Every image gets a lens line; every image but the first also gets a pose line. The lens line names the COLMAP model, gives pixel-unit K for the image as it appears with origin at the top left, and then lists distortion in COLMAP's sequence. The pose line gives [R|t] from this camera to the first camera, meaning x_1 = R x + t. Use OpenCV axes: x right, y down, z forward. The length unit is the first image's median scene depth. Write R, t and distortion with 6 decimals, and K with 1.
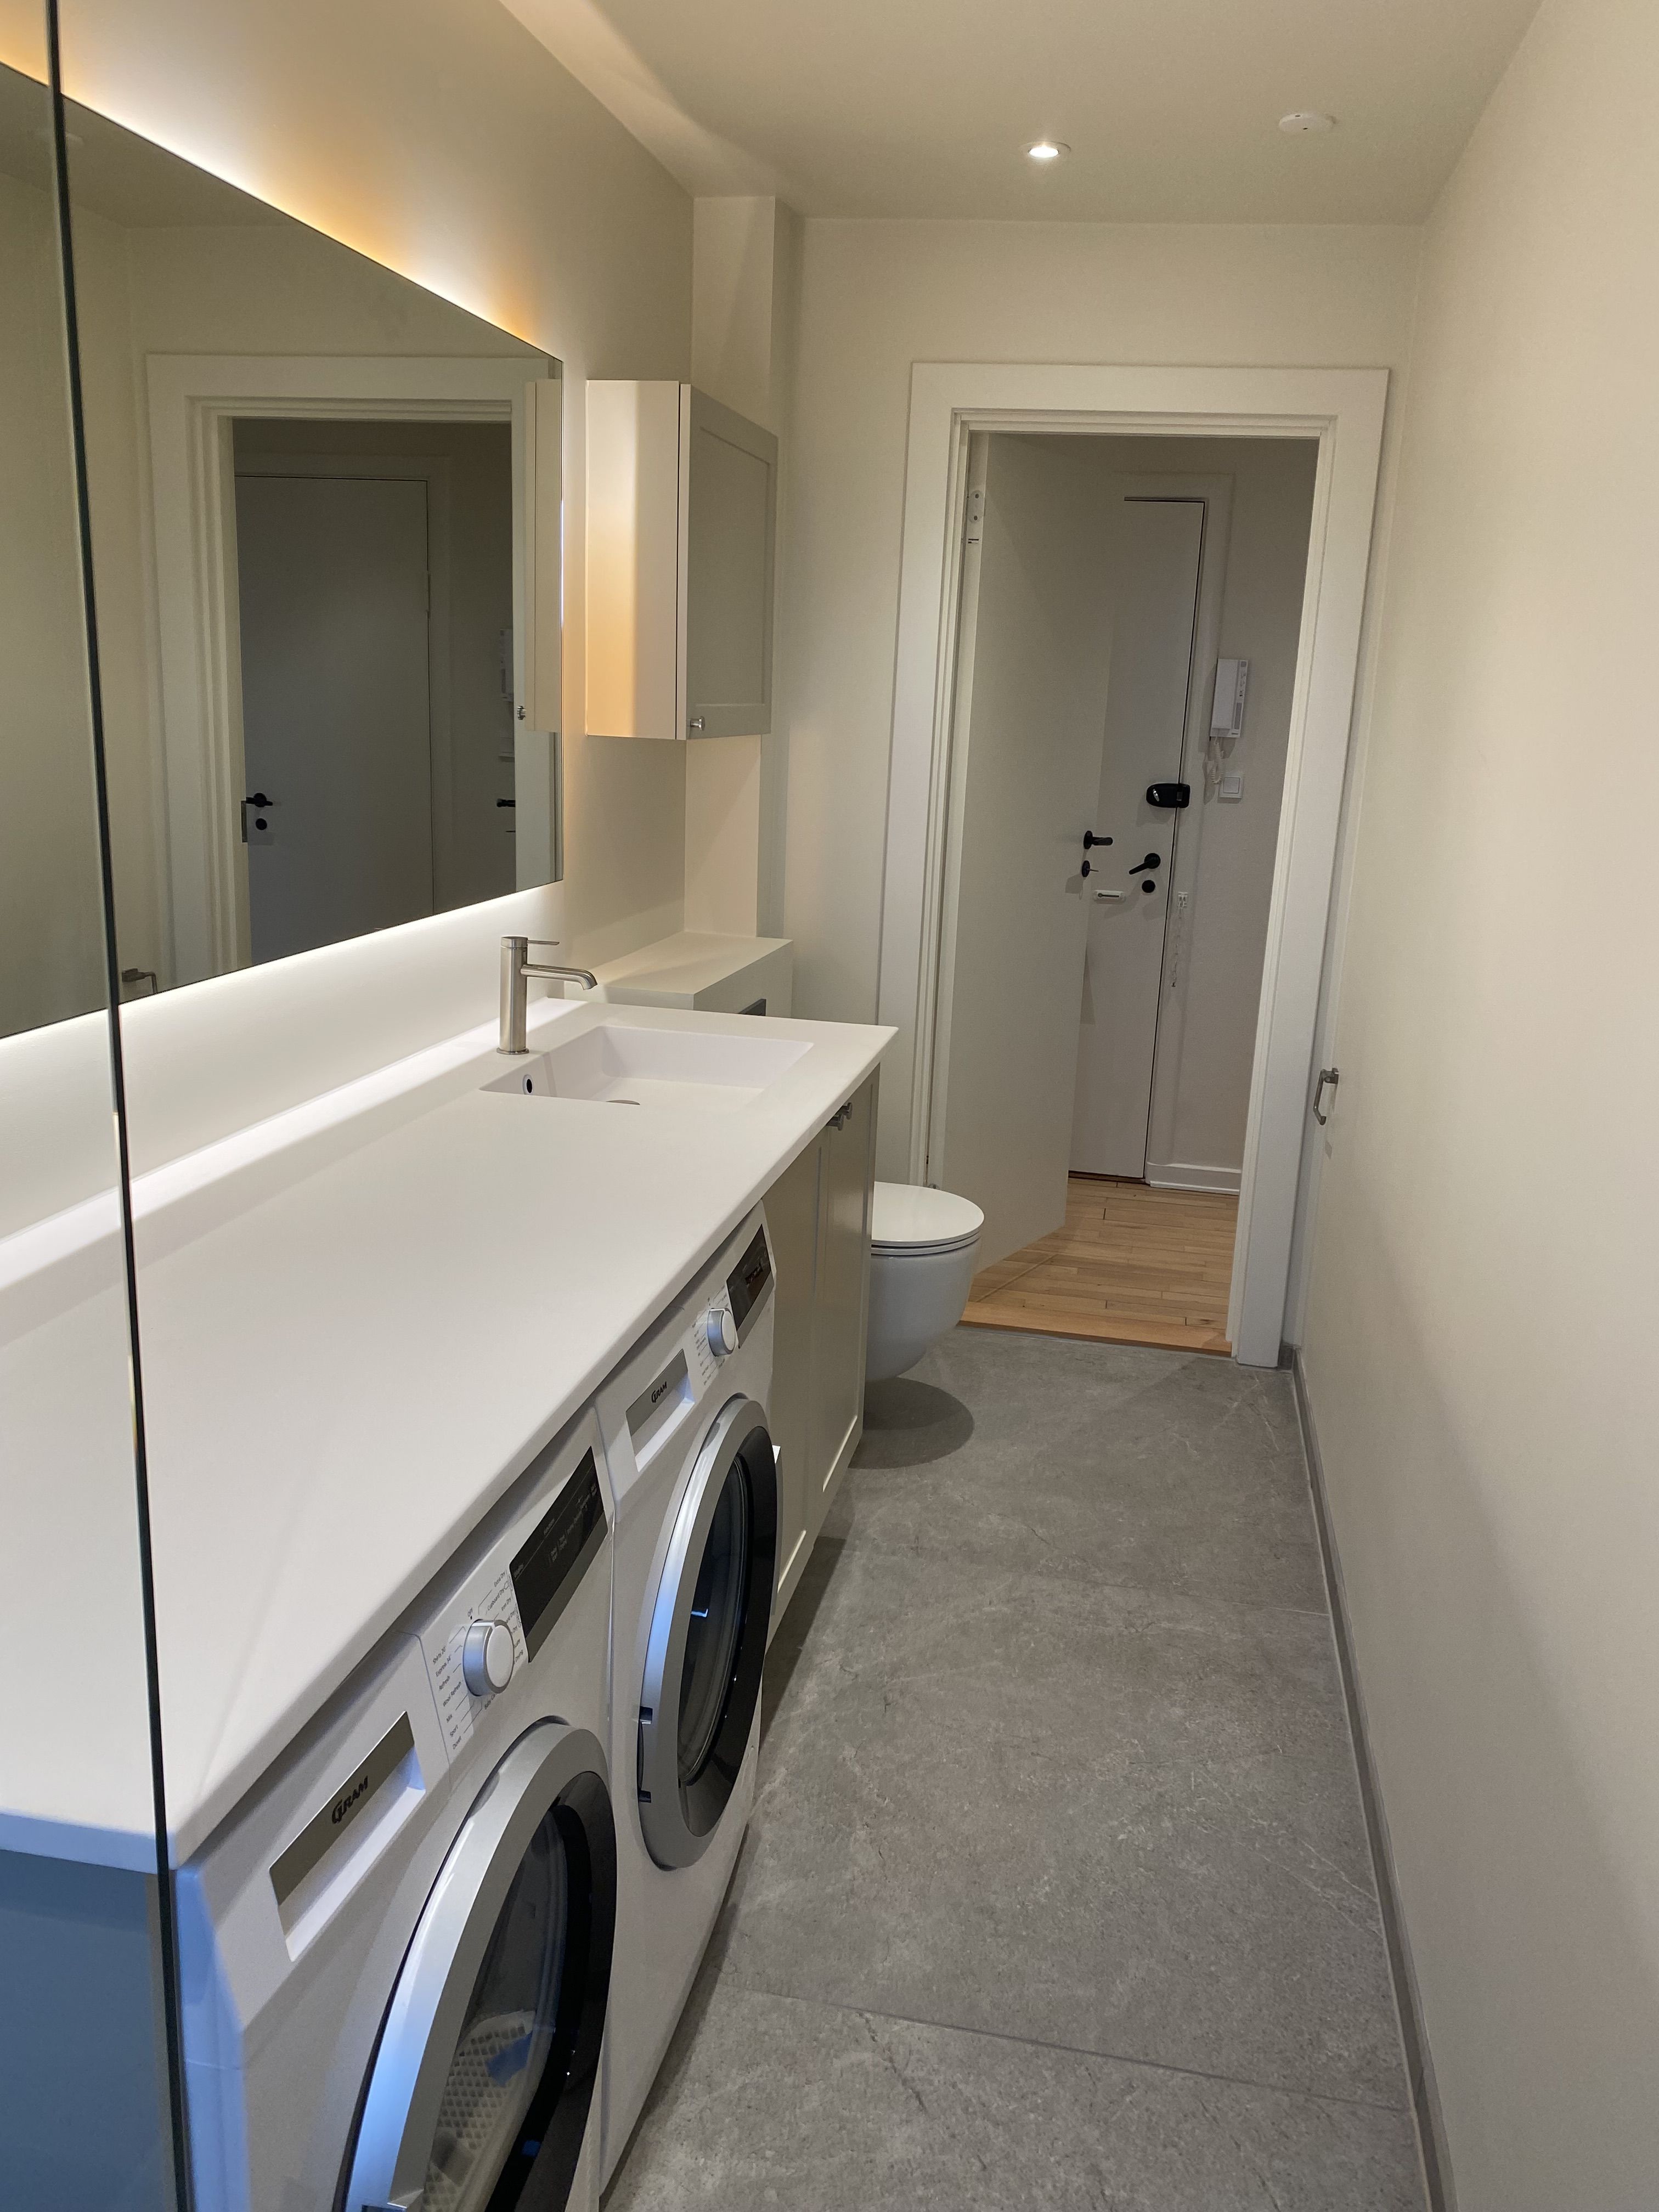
lens RADIAL K [[1673.9, 0, 838.6], [0, 1673.9, 1080.3], [0, 0, 1]] dist [-0.001005, 0.000998]
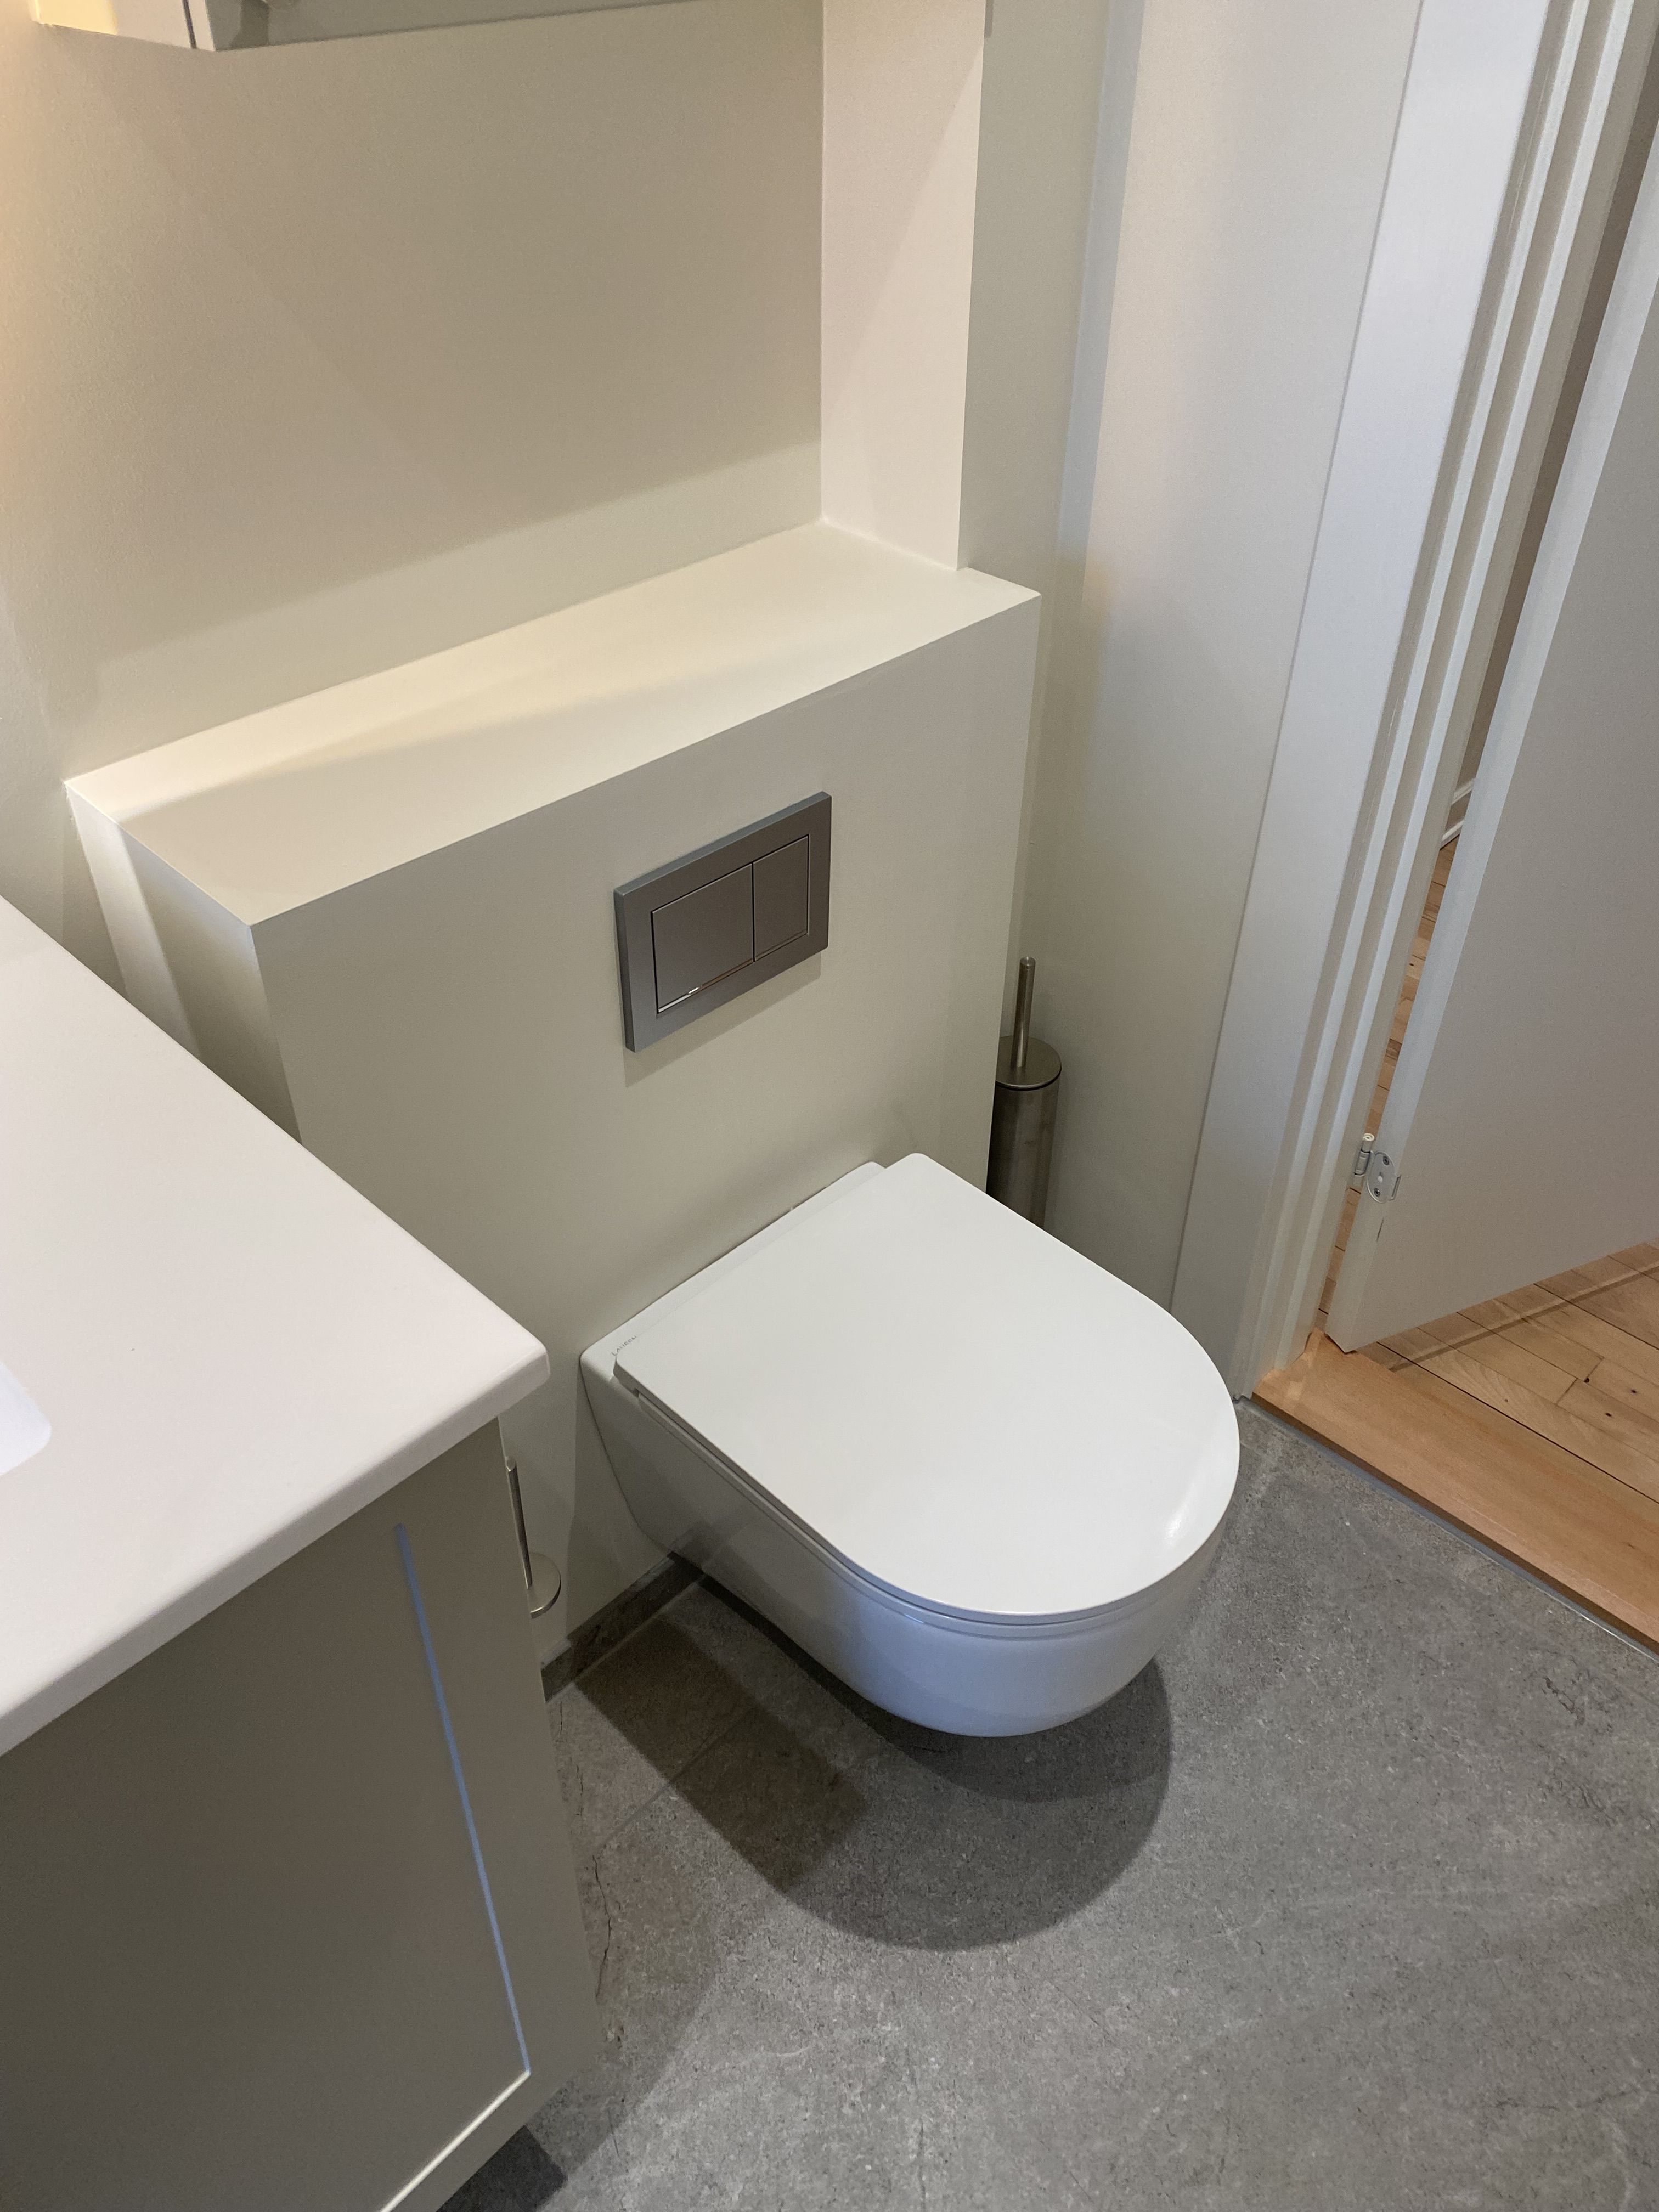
lens RADIAL K [[1673.9, 0, 838.6], [0, 1673.9, 1080.3], [0, 0, 1]] dist [-0.001005, 0.000998]
pose [[0.839040, 0.307506, -0.448833, 0.158399], [-0.097026, 0.896302, 0.432699, -0.166151], [0.535348, -0.319504, 0.781869, 0.720932]]
